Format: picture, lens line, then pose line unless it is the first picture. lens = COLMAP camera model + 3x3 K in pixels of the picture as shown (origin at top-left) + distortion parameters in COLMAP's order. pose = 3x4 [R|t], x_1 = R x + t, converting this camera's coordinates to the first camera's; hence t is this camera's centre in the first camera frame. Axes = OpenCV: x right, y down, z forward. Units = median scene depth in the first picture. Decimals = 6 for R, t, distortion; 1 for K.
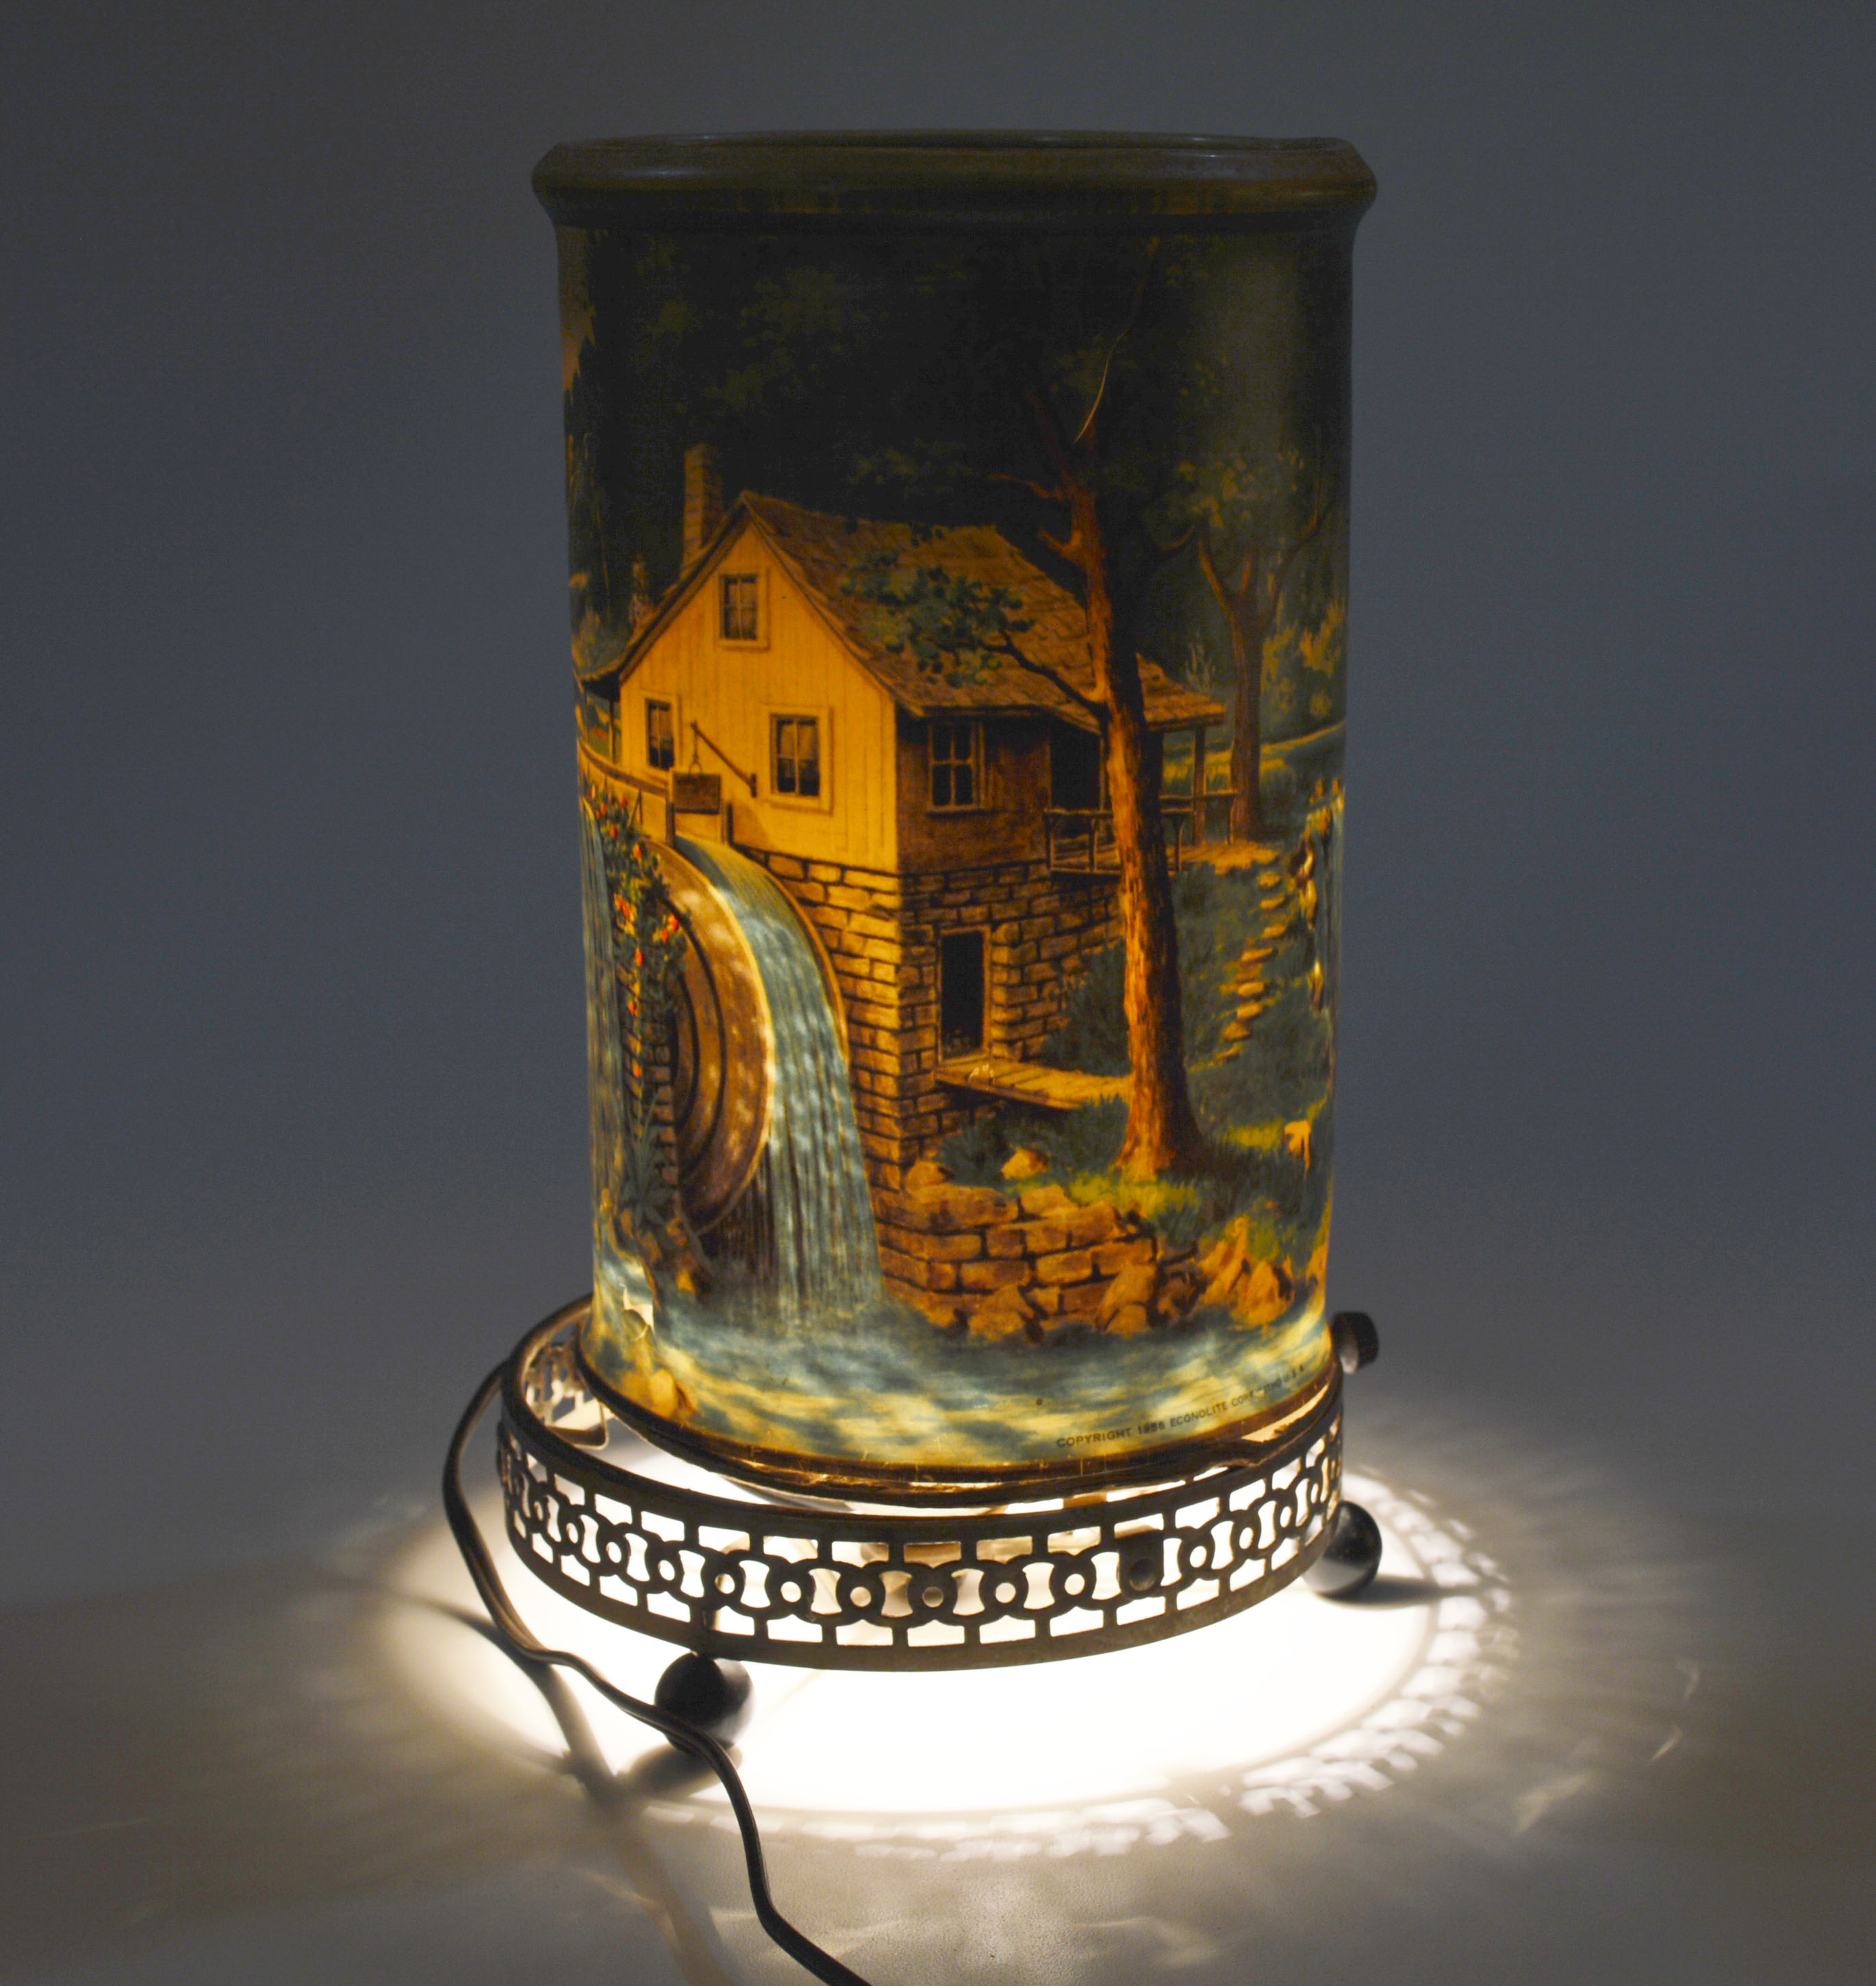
lens RADIAL K [[3663.1, 0, 938.0], [0, 3663.1, 993.0], [0, 0, 1]] dist [-0.025537, 0.061869]
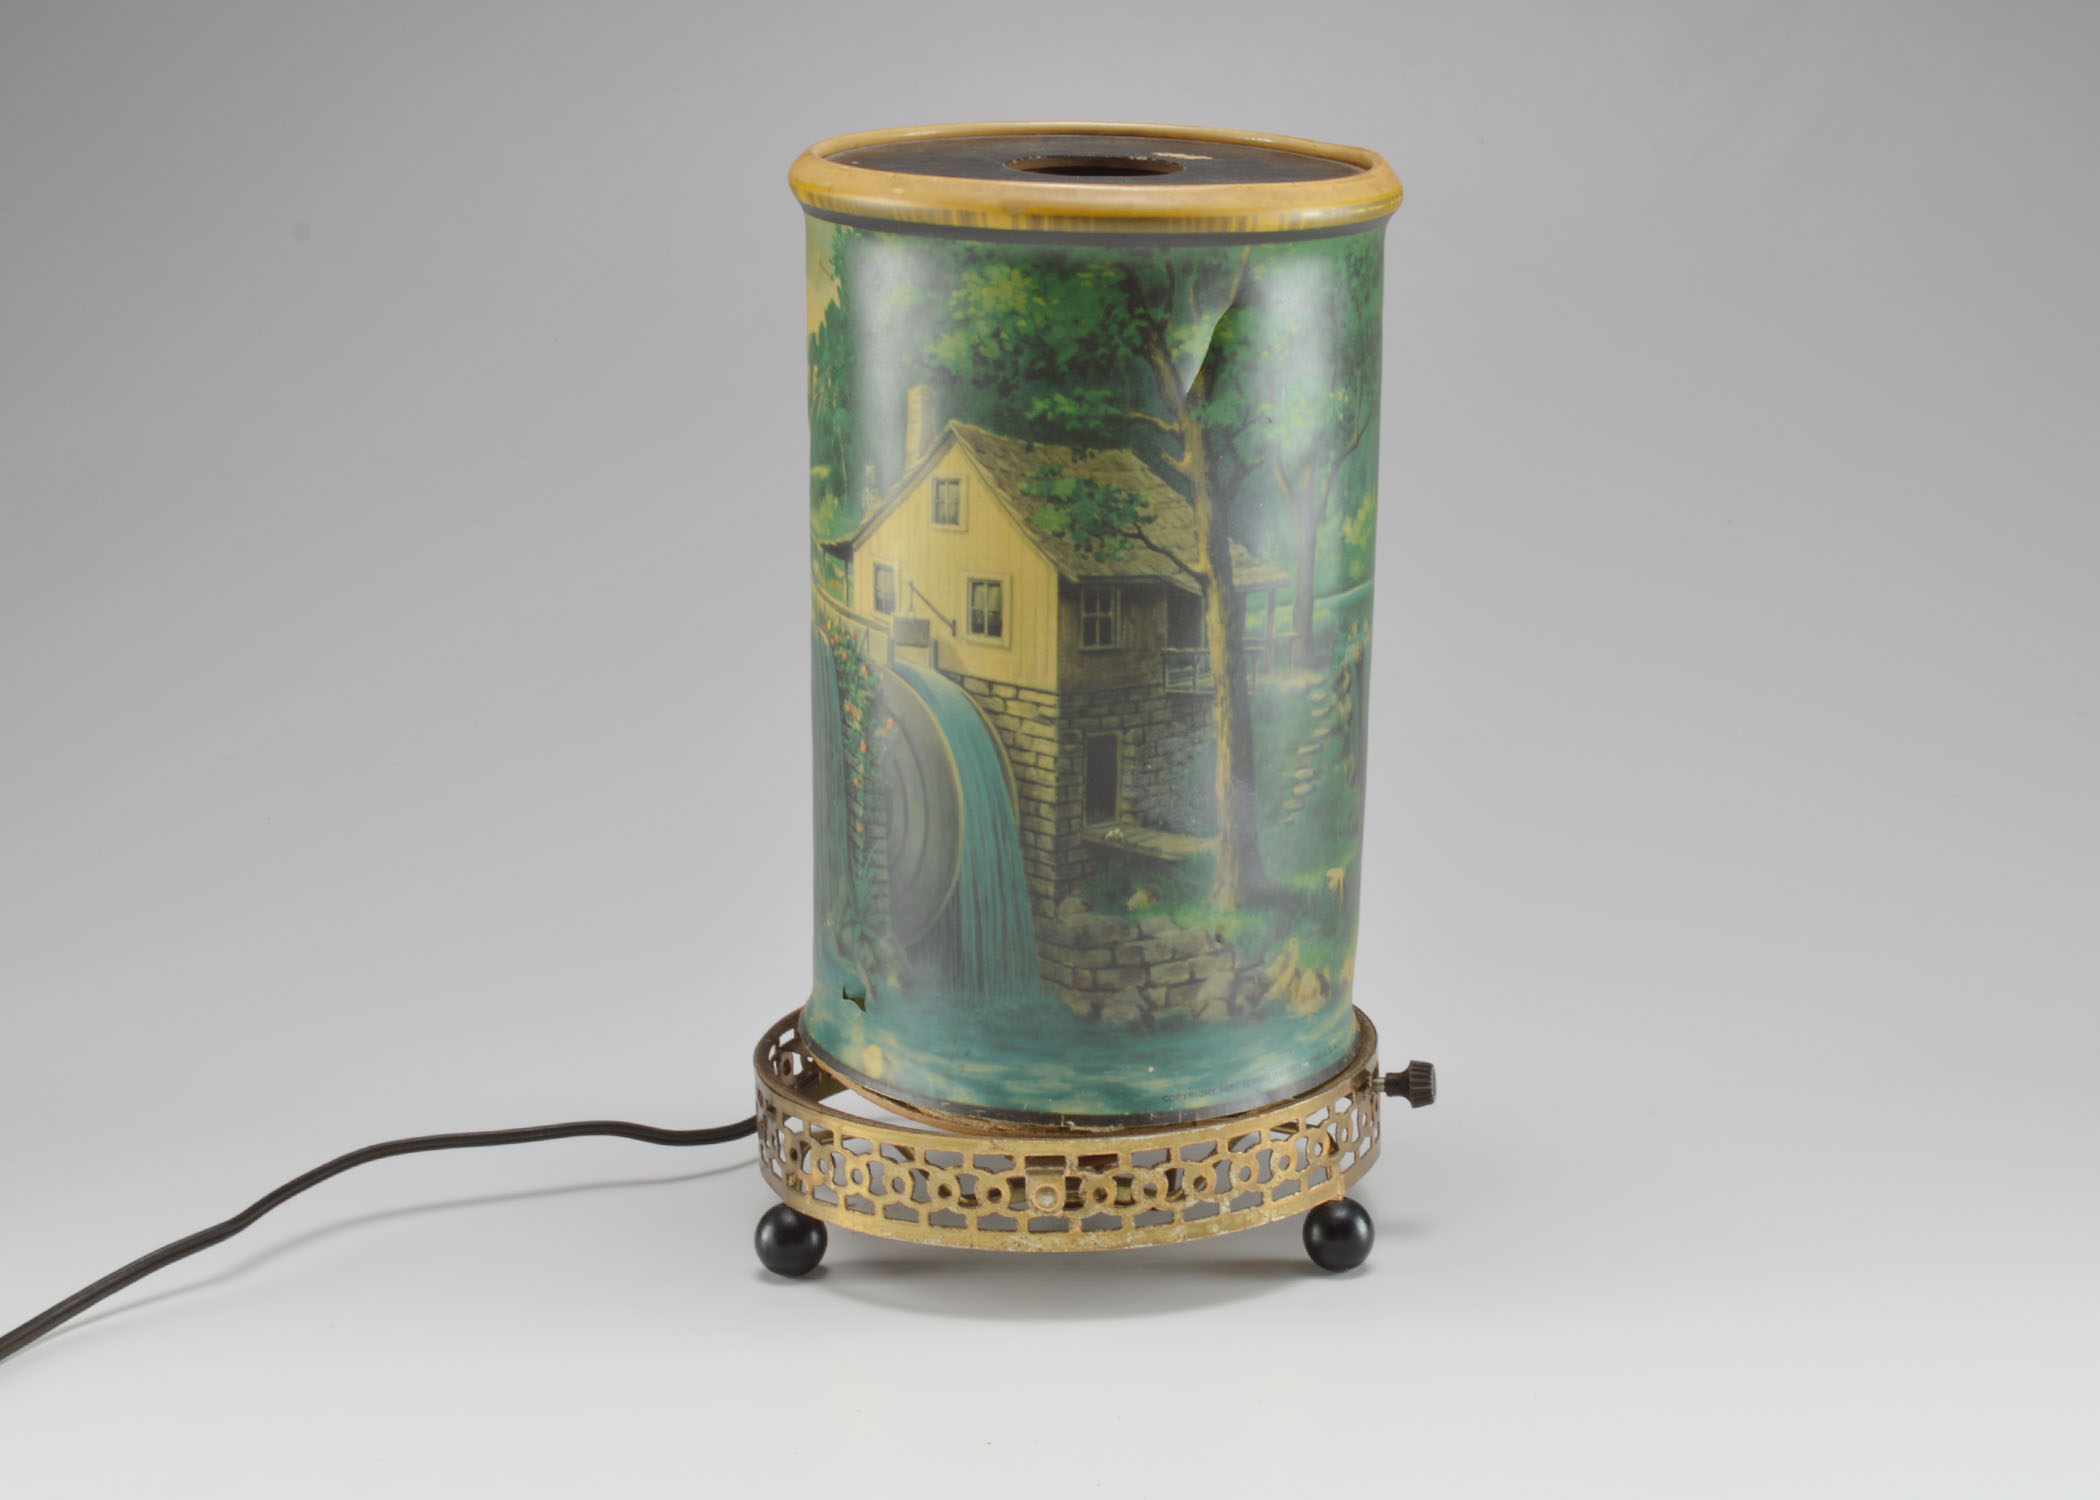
lens RADIAL K [[3702.5, 0, 1050.0], [0, 3702.5, 750.0], [0, 0, 1]] dist [0.019246, 0.008005]
pose [[0.999308, 0.009908, 0.035859, -0.063845], [-0.010625, 0.999747, 0.019845, -0.038416], [-0.035654, -0.020212, 0.999160, -0.415247]]
